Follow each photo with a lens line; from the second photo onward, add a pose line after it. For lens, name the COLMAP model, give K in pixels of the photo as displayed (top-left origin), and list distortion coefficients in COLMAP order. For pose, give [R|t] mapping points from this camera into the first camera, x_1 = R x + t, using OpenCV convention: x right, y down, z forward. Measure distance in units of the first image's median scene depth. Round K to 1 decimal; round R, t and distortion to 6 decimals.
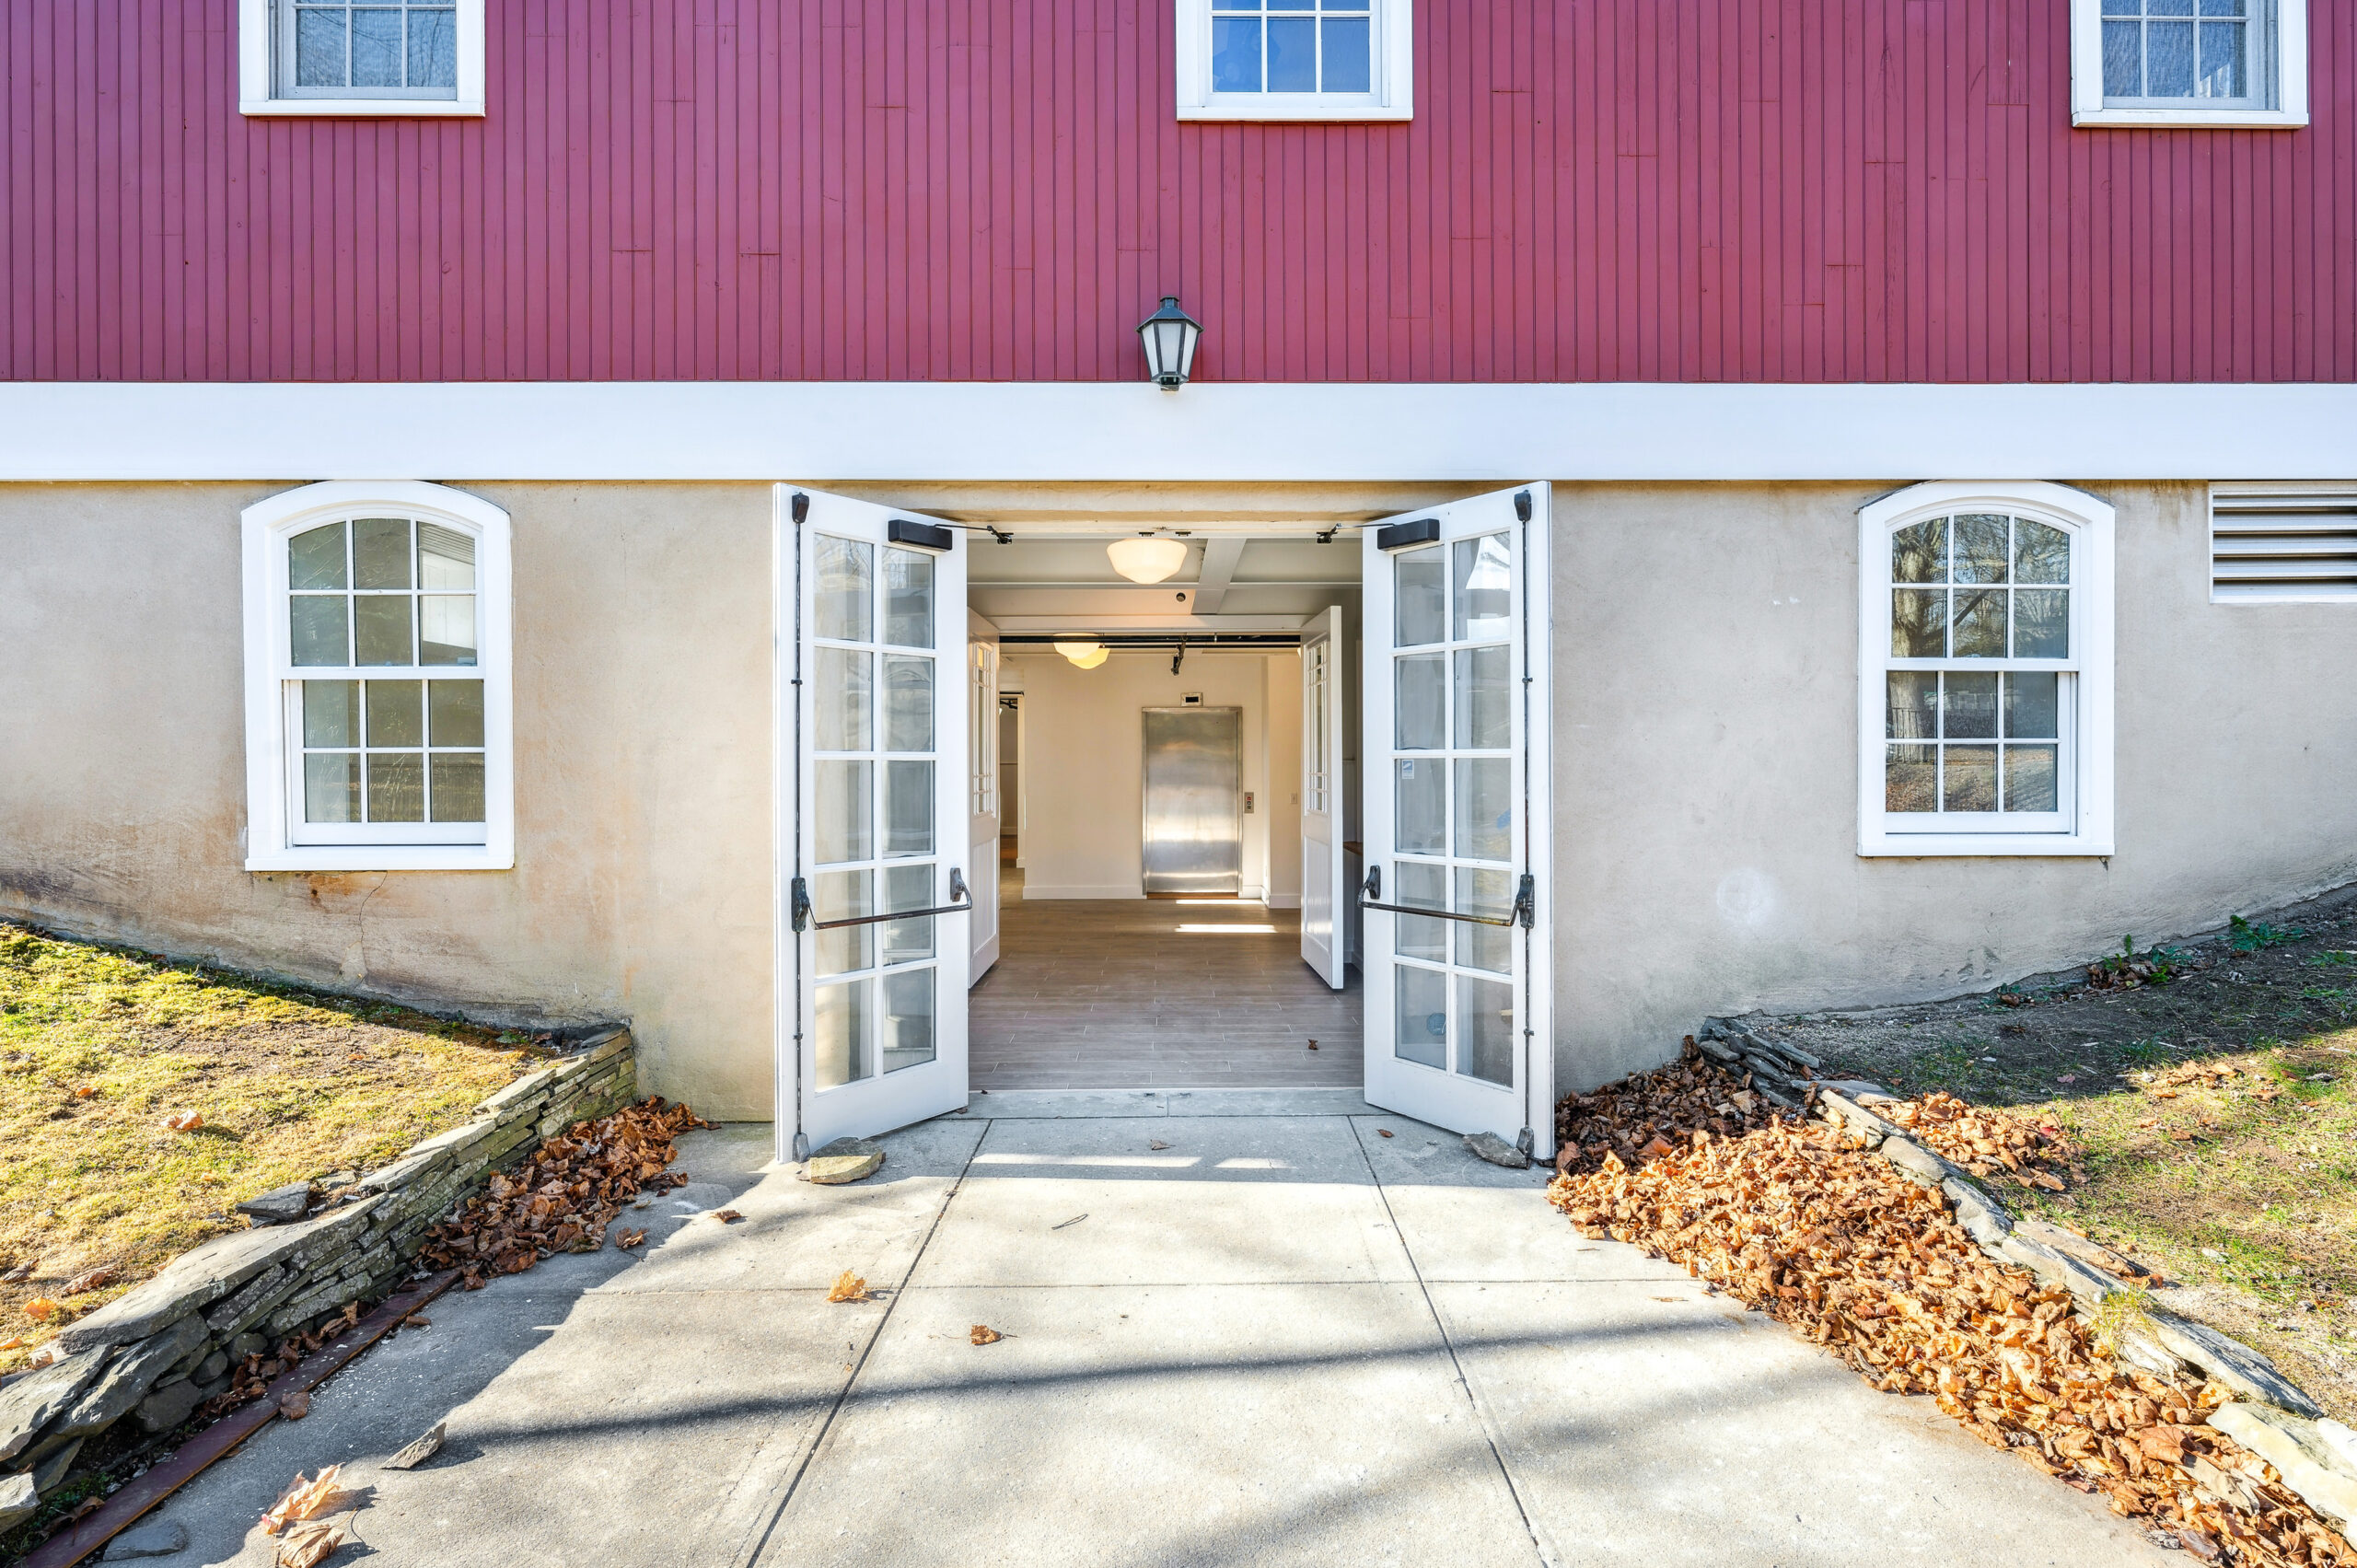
lens RADIAL K [[1097.8, 0, 1172.3], [0, 1097.8, 770.3], [0, 0, 1]] dist [0.018516, 0.000109]
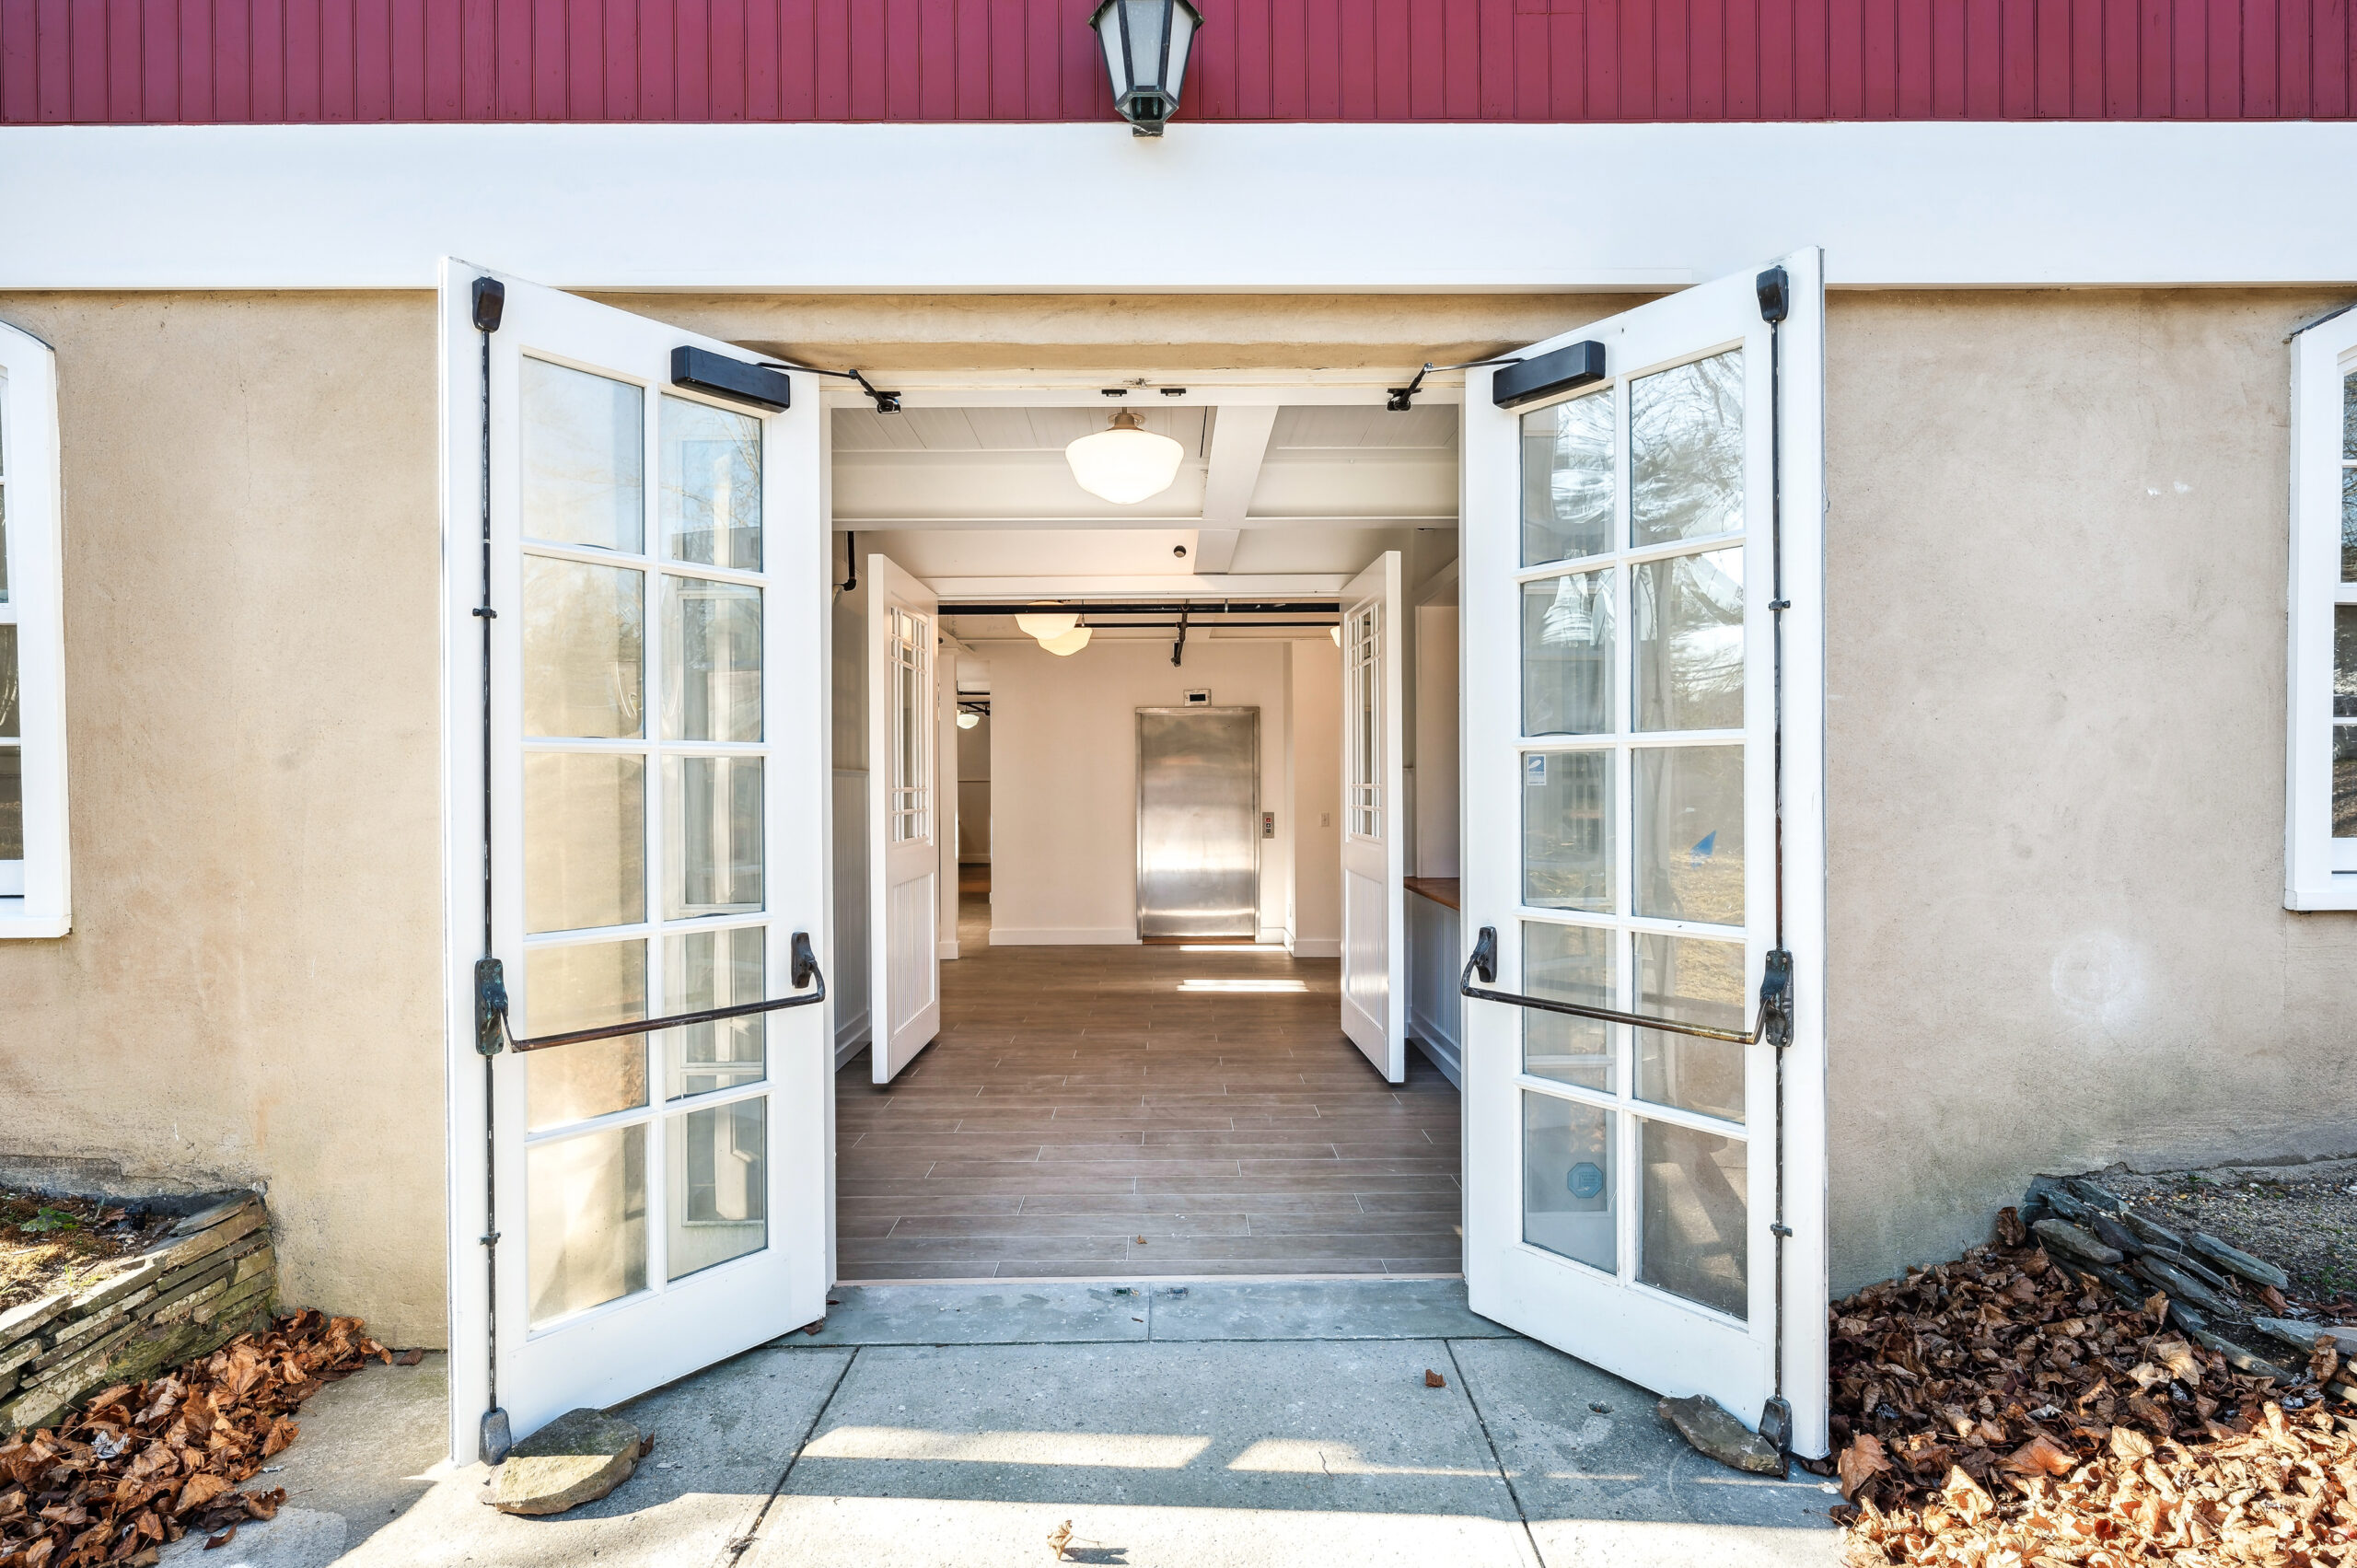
lens RADIAL K [[1203.5, 0, 1182.2], [0, 1203.5, 794.7], [0, 0, 1]] dist [-0.002053, 0.000135]
pose [[0.999994, -0.002502, 0.002257, 0.013769], [0.002493, 0.999989, 0.003882, 0.010132], [-0.002267, -0.003876, 0.999990, 0.341127]]
